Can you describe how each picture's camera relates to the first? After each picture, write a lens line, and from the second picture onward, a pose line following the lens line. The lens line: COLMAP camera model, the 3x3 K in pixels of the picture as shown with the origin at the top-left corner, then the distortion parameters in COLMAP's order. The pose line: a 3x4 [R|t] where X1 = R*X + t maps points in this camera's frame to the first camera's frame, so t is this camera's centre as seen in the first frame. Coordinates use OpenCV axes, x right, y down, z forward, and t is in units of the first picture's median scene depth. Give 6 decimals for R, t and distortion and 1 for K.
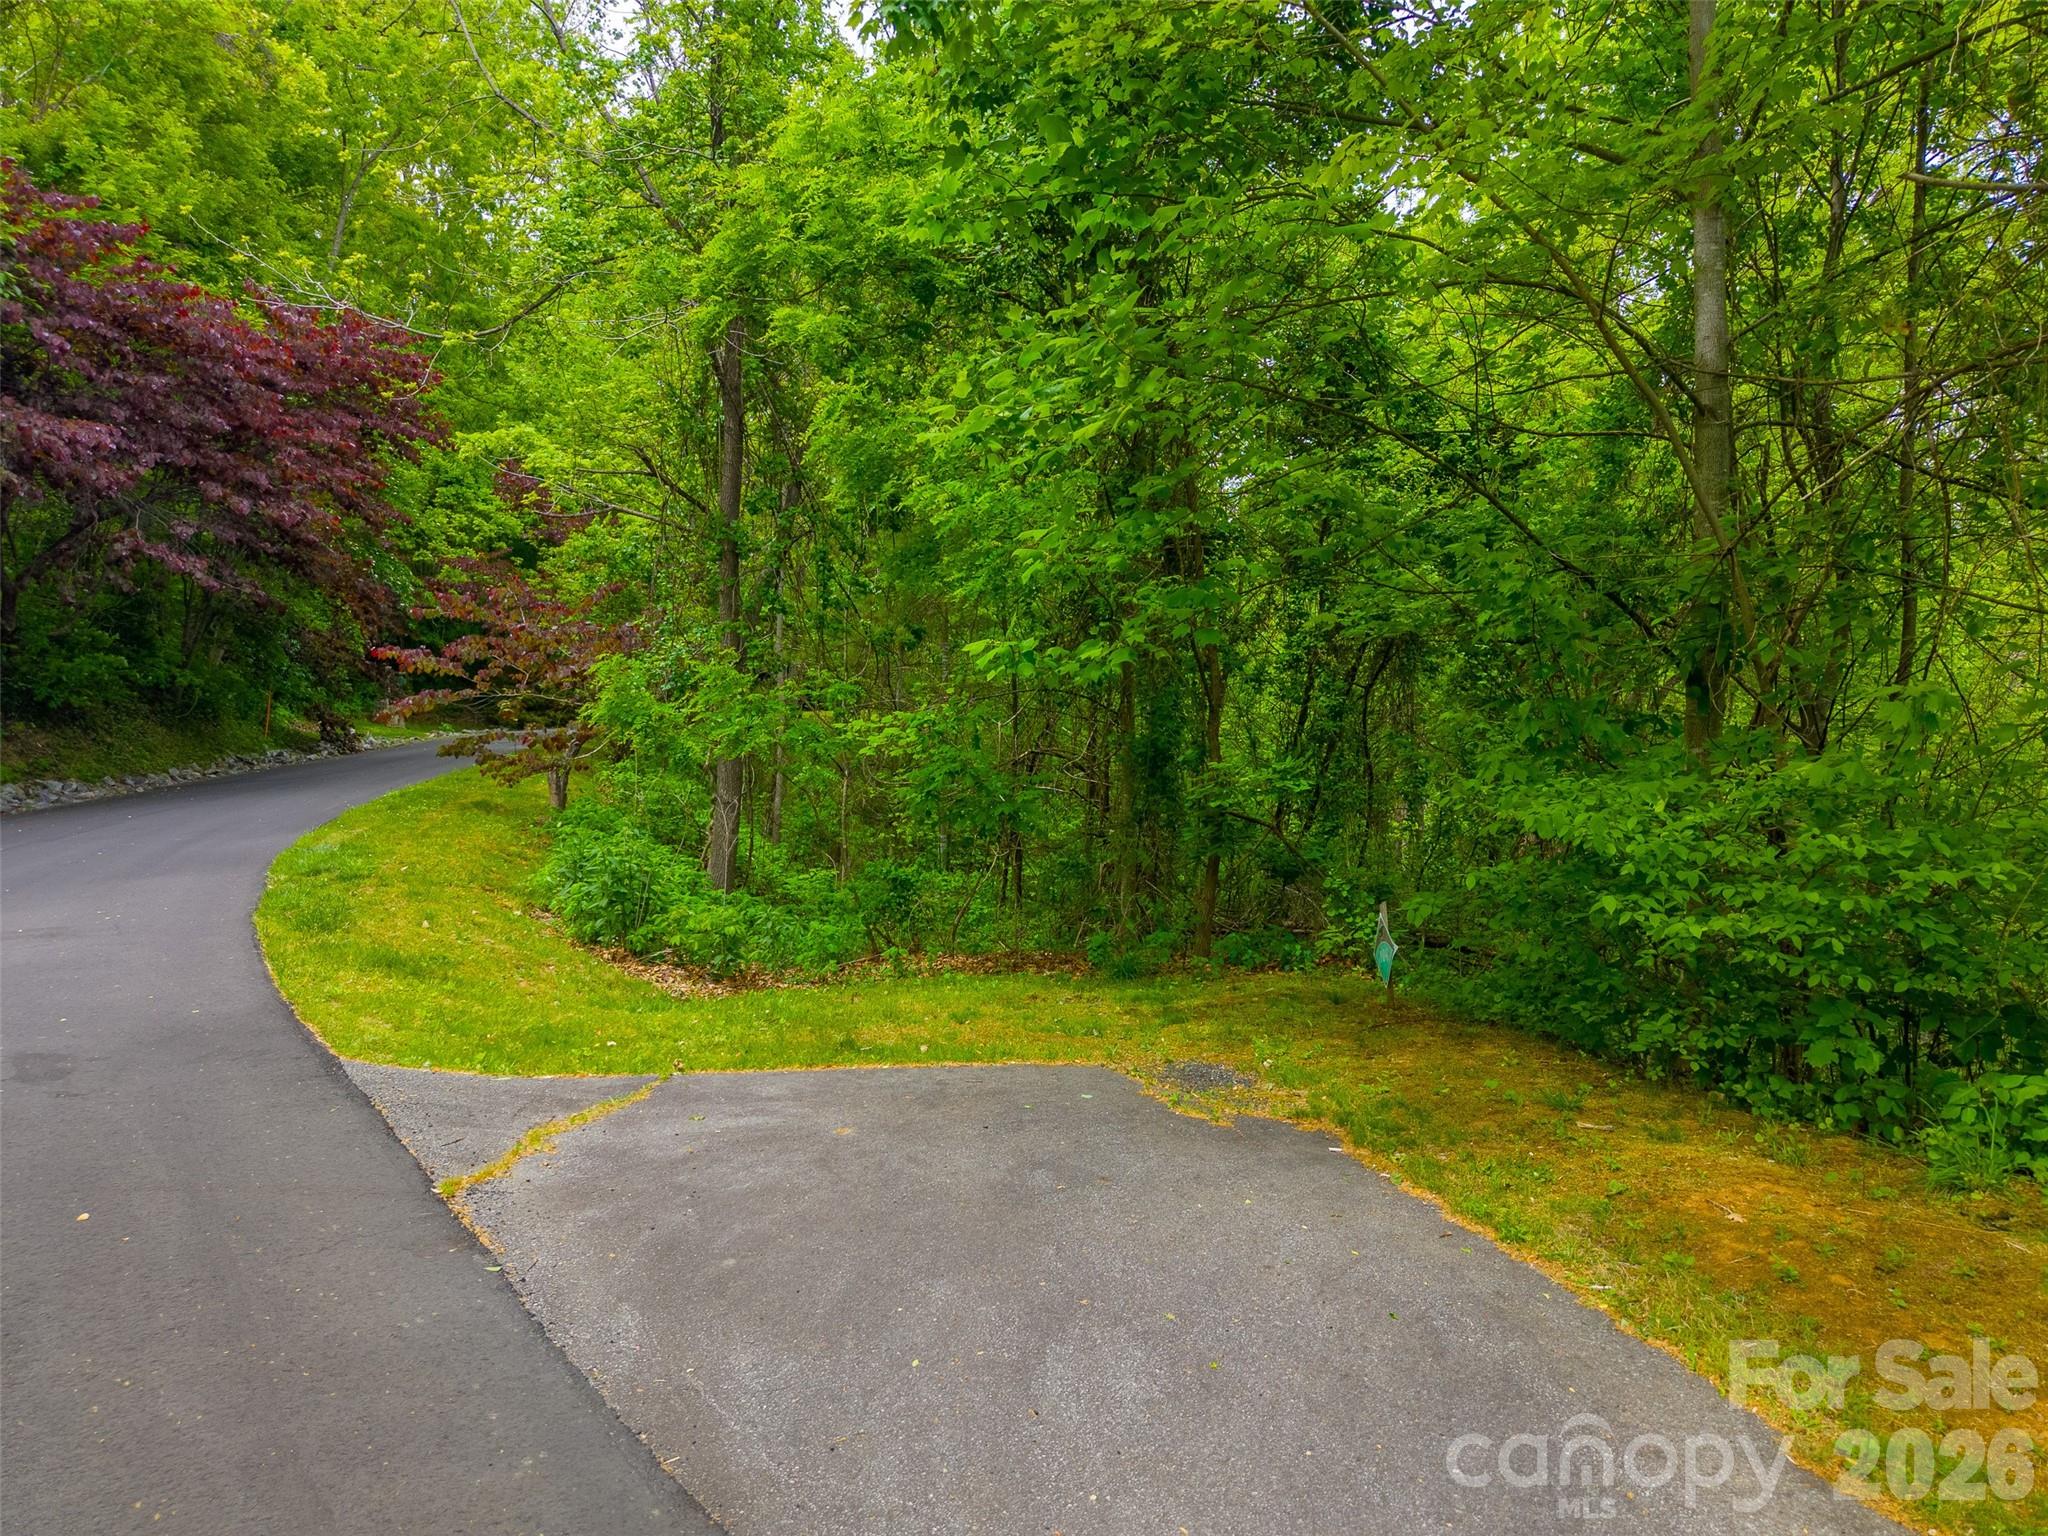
lens RADIAL K [[1436.2, 0, 1017.3], [0, 1436.2, 777.6], [0, 0, 1]] dist [-0.002222, -0.007913]
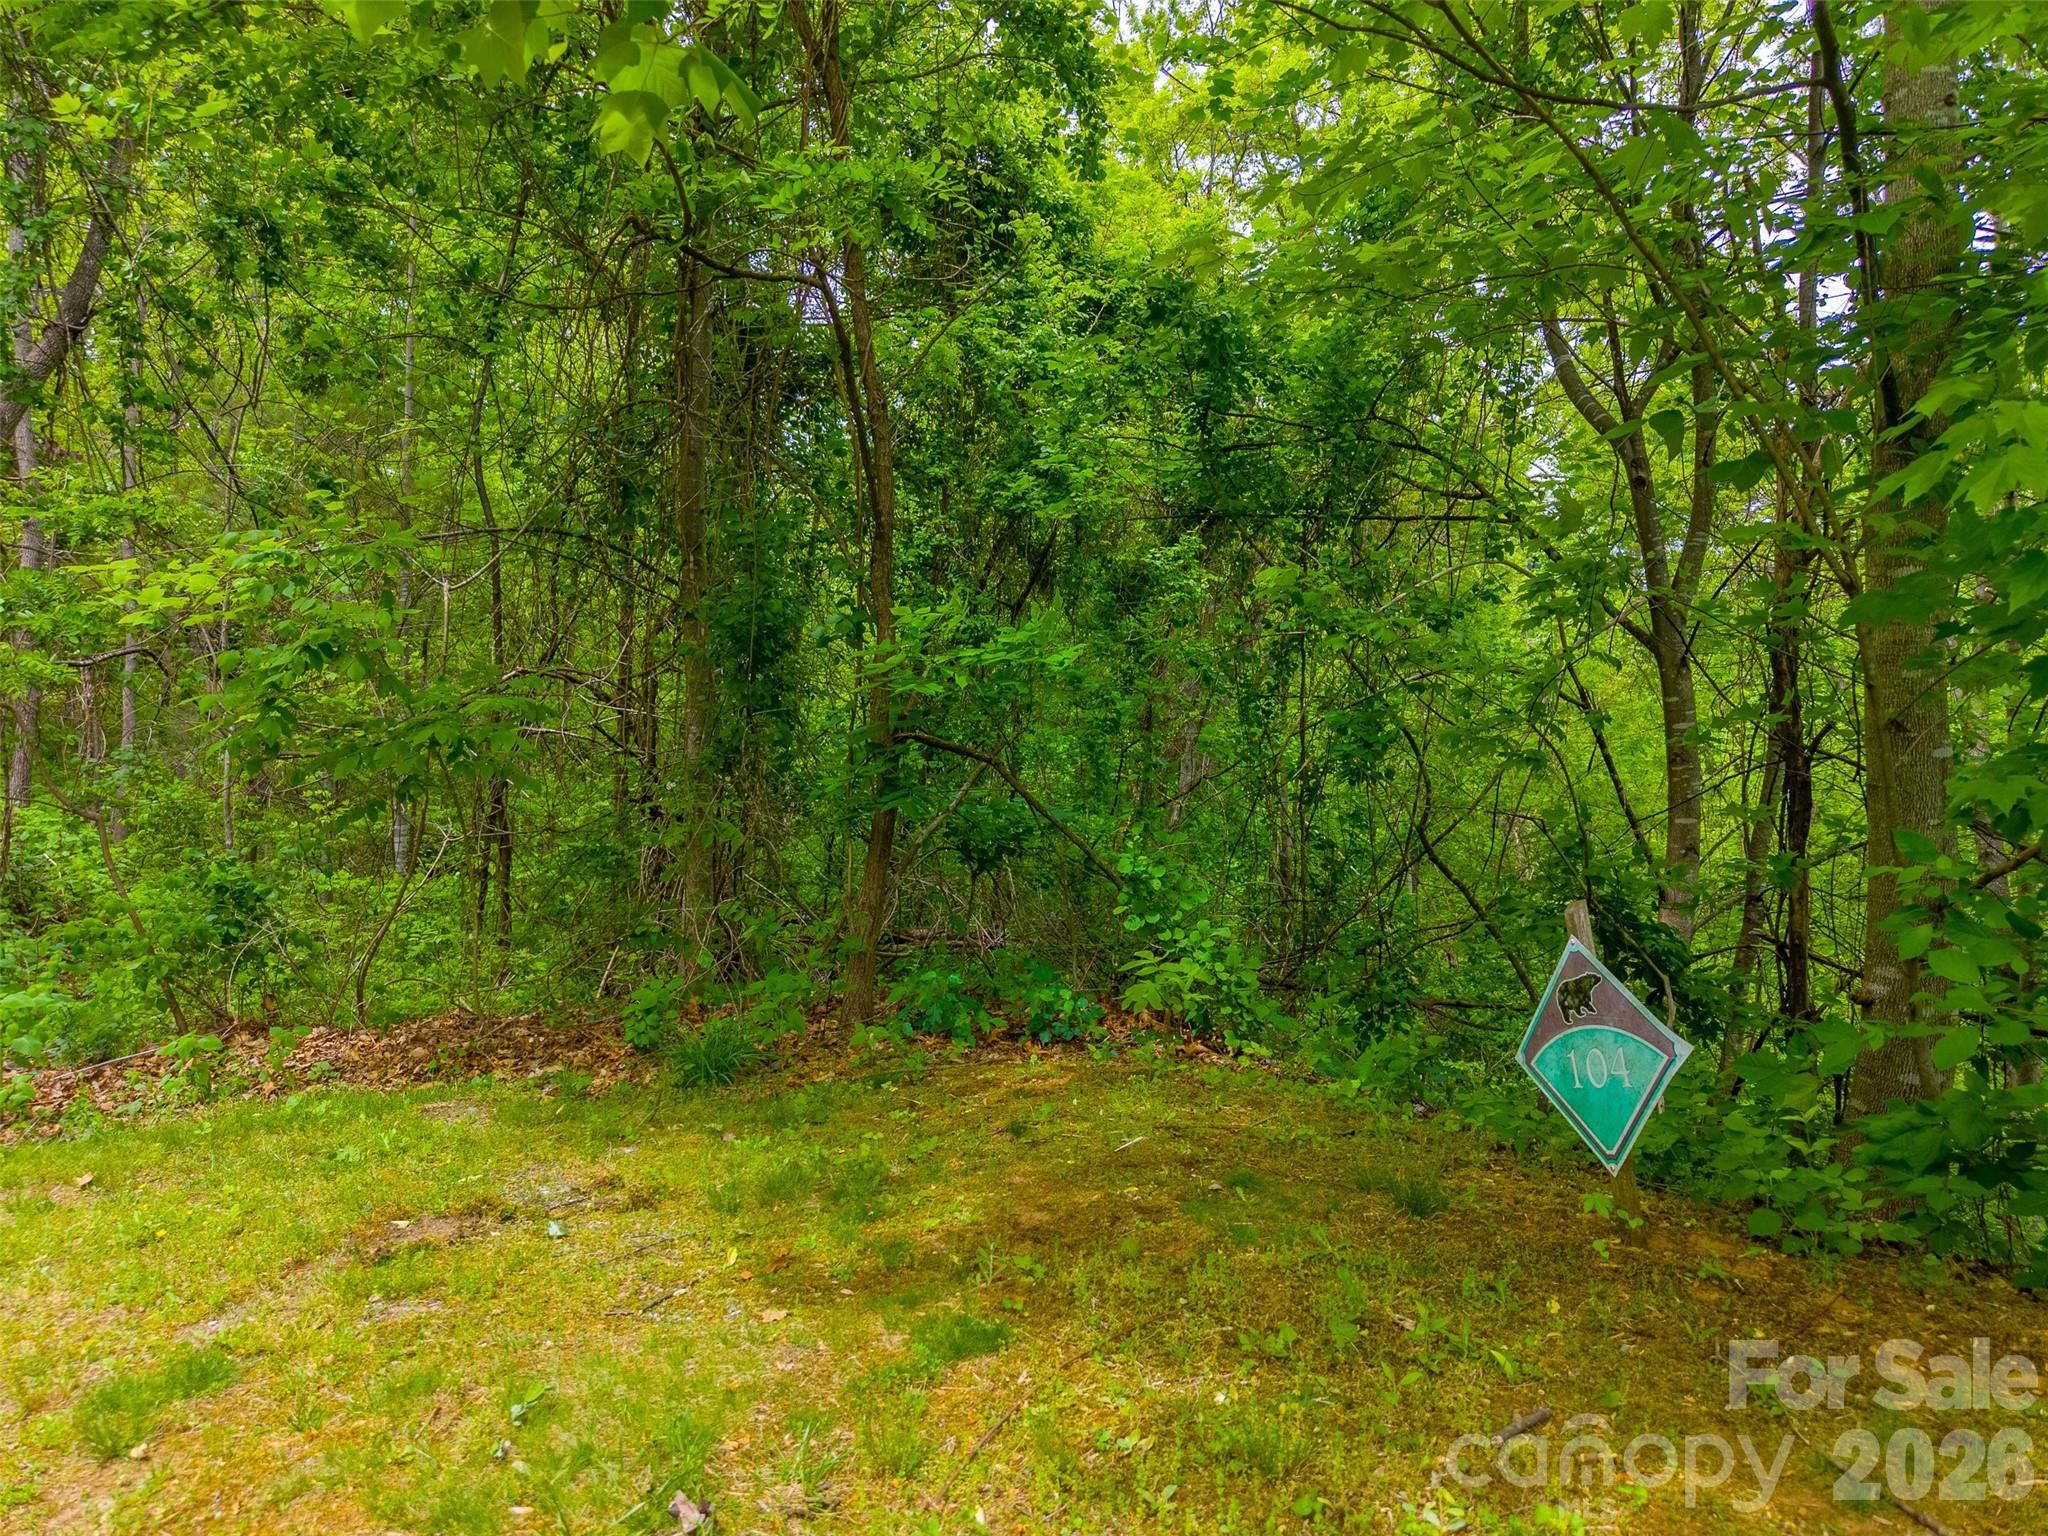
lens RADIAL K [[1436.2, 0, 1017.3], [0, 1436.2, 777.6], [0, 0, 1]] dist [-0.002222, -0.007913]
pose [[0.948209, -0.006095, 0.317588, 0.020158], [0.007858, 0.999960, -0.004270, 0.039922], [-0.317549, 0.006544, 0.948219, 0.474891]]
